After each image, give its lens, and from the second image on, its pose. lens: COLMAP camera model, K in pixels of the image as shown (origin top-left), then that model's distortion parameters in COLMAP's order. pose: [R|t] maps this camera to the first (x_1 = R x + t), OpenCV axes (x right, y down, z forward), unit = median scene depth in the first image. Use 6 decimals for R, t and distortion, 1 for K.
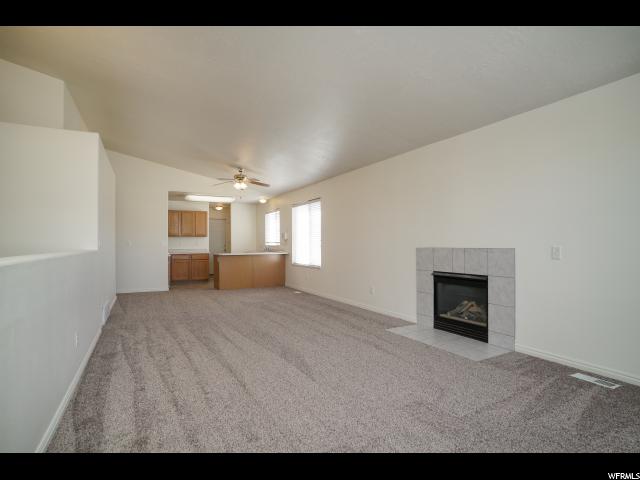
lens RADIAL K [[334.5, 0, 317.7], [0, 334.5, 241.2], [0, 0, 1]] dist [-0.042207, 0.015958]
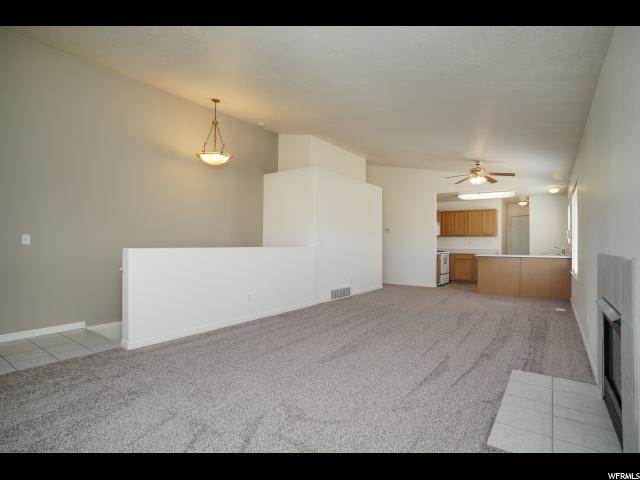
lens RADIAL K [[334.5, 0, 318.9], [0, 334.5, 239.9], [0, 0, 1]] dist [-0.042207, 0.015958]
pose [[0.448496, -0.001227, -0.893784, 0.311080], [-0.003033, 0.999991, -0.002894, 0.000965], [0.893780, 0.004009, 0.448488, 0.166041]]
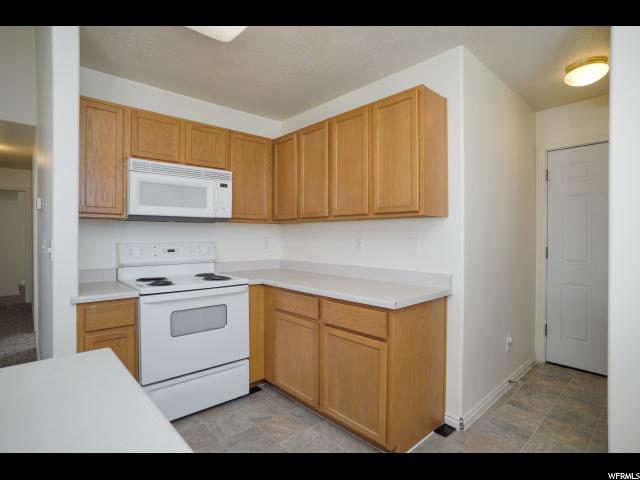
lens RADIAL K [[334.5, 0, 315.2], [0, 334.5, 237.3], [0, 0, 1]] dist [-0.042207, 0.015958]
pose [[0.249637, 0.011315, -0.968273, -0.182484], [0.001380, 0.999927, 0.012041, -0.004697], [0.968338, -0.004342, 0.249603, 1.019740]]
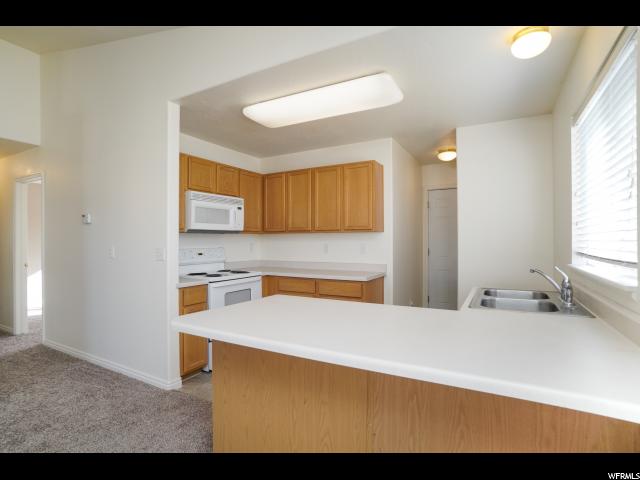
lens RADIAL K [[334.5, 0, 323.3], [0, 334.5, 243.3], [0, 0, 1]] dist [-0.042207, 0.015958]
pose [[0.555899, 0.011589, -0.831169, -0.073889], [0.004435, 0.999847, 0.016907, -0.009193], [0.831238, -0.013085, 0.555763, 0.865381]]
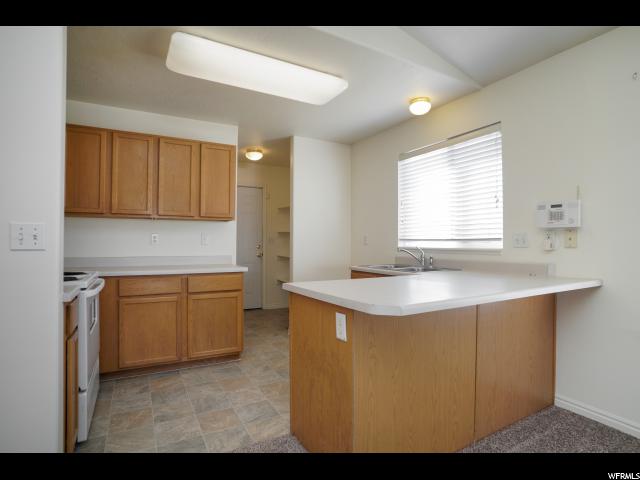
lens RADIAL K [[334.5, 0, 314.7], [0, 334.5, 239.7], [0, 0, 1]] dist [-0.042207, 0.015958]
pose [[0.999787, 0.008872, 0.018660, -0.293392], [-0.008821, 0.999957, -0.002831, 0.006156], [-0.018684, 0.002666, 0.999822, 0.754304]]
